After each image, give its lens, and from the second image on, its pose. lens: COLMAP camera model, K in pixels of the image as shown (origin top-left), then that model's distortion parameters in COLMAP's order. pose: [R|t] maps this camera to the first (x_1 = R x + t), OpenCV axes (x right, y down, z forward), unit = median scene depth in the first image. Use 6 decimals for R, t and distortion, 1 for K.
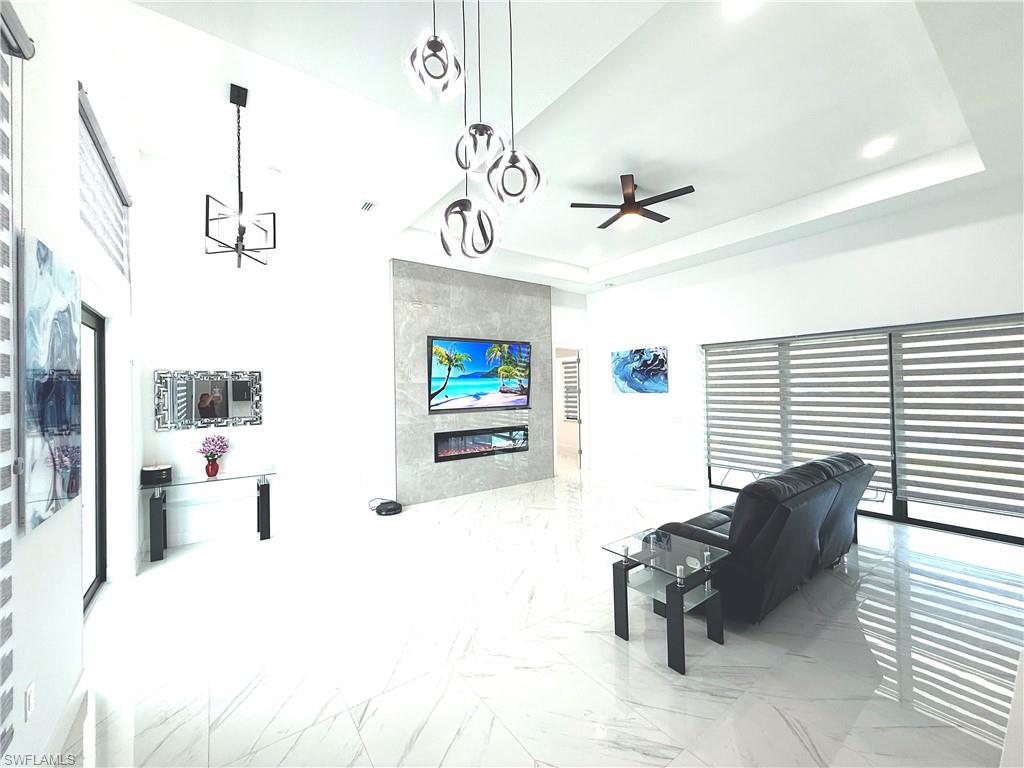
lens RADIAL K [[409.4, 0, 506.6], [0, 409.4, 383.1], [0, 0, 1]] dist [-0.001479, -0.000183]
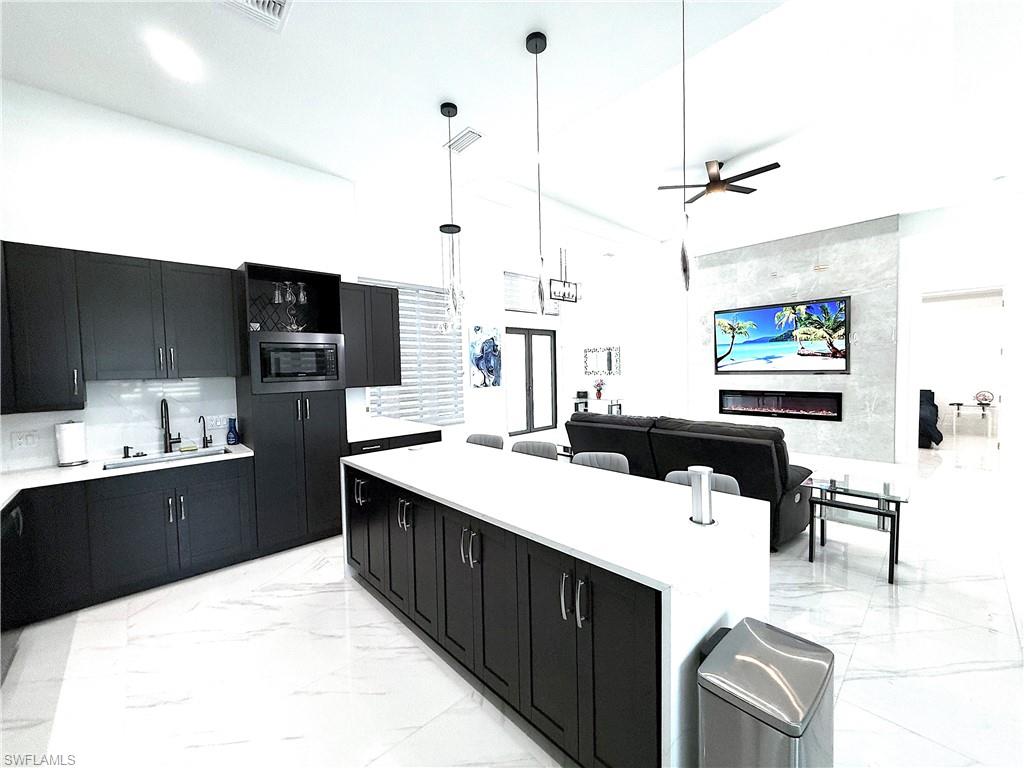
lens RADIAL K [[409.4, 0, 506.6], [0, 409.4, 383.1], [0, 0, 1]] dist [-0.001479, -0.000183]
pose [[0.119686, 0.053465, -0.991371, 0.900410], [0.030538, 0.997878, 0.057503, 0.010984], [0.992342, -0.037157, 0.117799, 0.201362]]
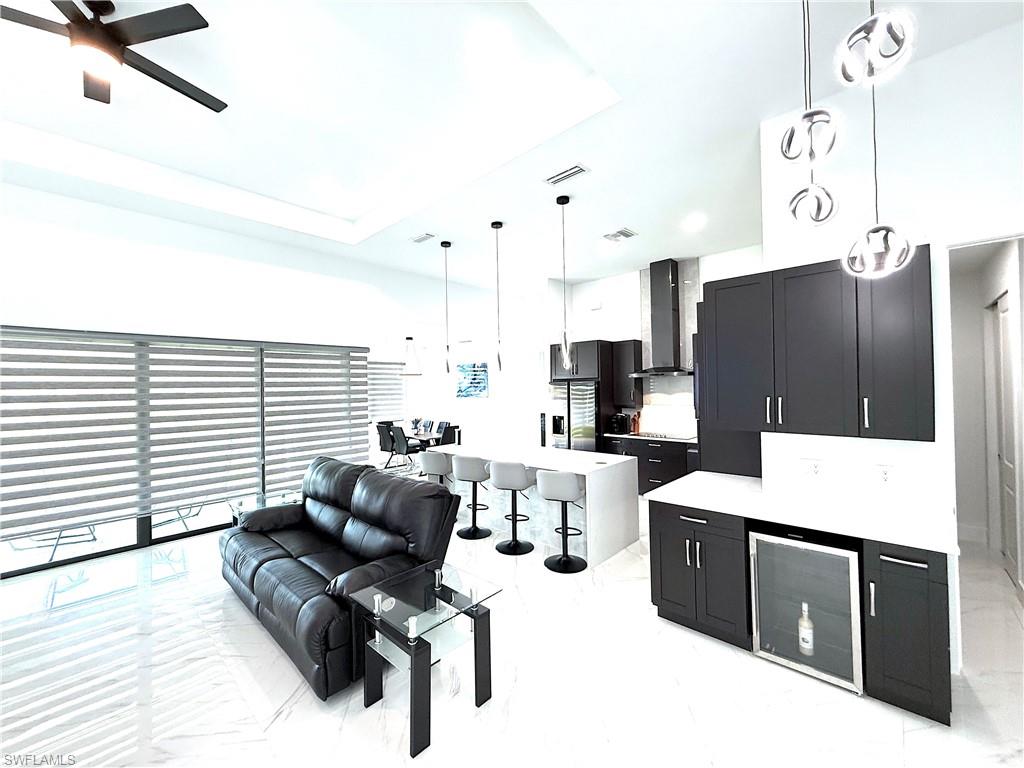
lens RADIAL K [[409.4, 0, 506.6], [0, 409.4, 383.1], [0, 0, 1]] dist [-0.001479, -0.000183]
pose [[-0.187567, 0.032780, 0.981705, -0.182187], [0.013089, 0.999438, -0.030871, 0.010605], [-0.982165, 0.007059, -0.187890, 0.402192]]
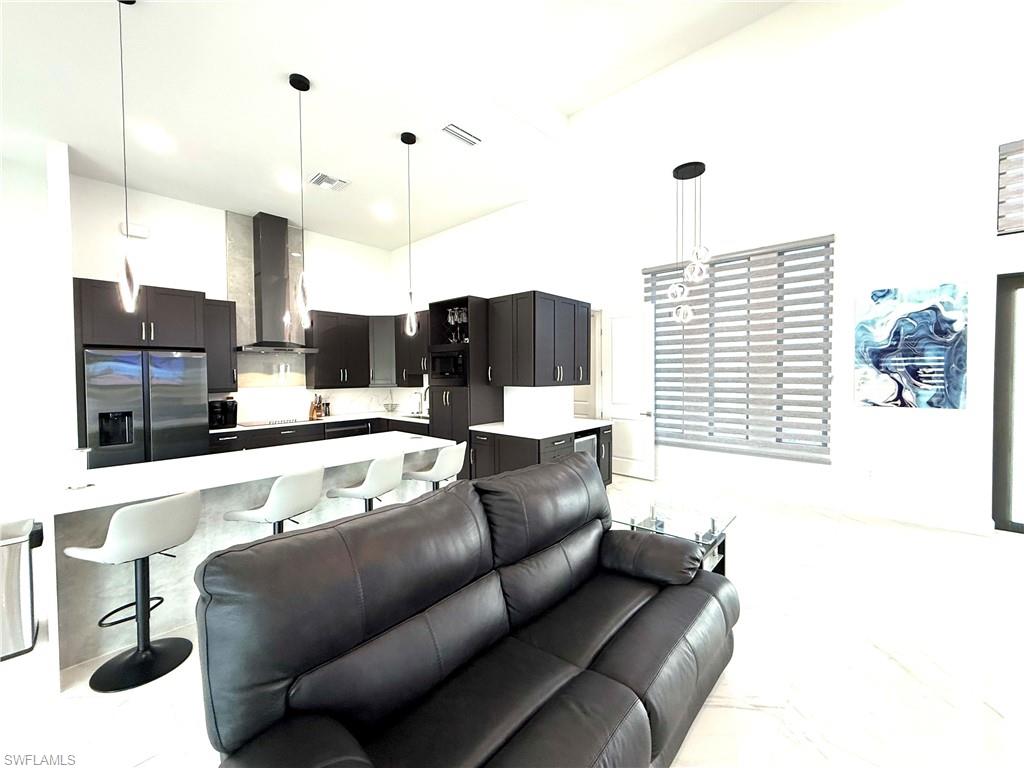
lens RADIAL K [[409.4, 0, 506.6], [0, 409.4, 383.1], [0, 0, 1]] dist [-0.001479, -0.000183]
pose [[-0.978051, 0.030722, -0.206089, 0.393527], [0.026214, 0.999354, 0.024570, 0.024144], [0.206710, 0.018629, -0.978225, 0.754225]]
